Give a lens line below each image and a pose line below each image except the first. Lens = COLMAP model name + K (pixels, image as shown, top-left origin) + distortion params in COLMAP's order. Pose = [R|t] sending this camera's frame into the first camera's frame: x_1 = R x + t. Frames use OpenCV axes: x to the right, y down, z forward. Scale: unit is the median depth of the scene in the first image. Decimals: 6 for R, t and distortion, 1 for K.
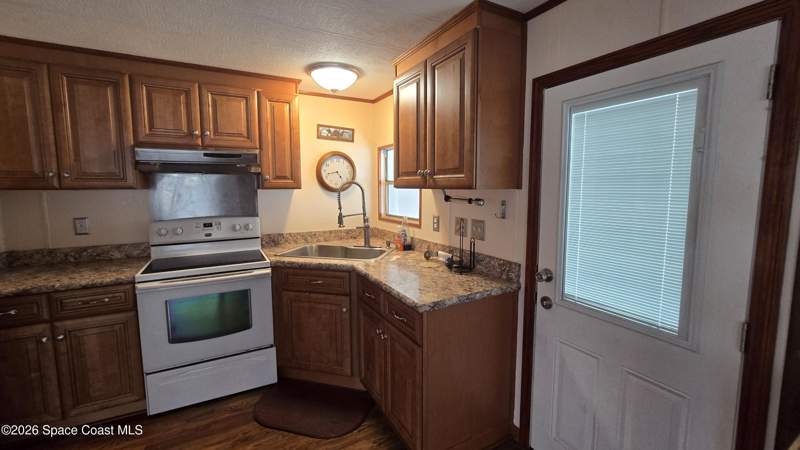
lens RADIAL K [[325.5, 0, 397.8], [0, 325.5, 222.5], [0, 0, 1]] dist [-0.001145, 0.000021]
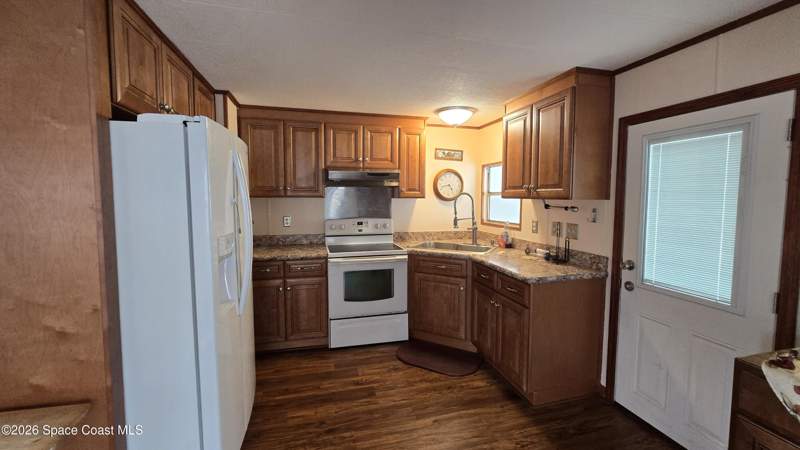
lens RADIAL K [[325.5, 0, 400.4], [0, 325.5, 220.5], [0, 0, 1]] dist [-0.001145, 0.000021]
pose [[0.972245, 0.024015, -0.232731, -0.115573], [-0.032510, 0.998935, -0.032734, 0.045185], [0.231697, 0.039392, 0.971990, -0.409349]]
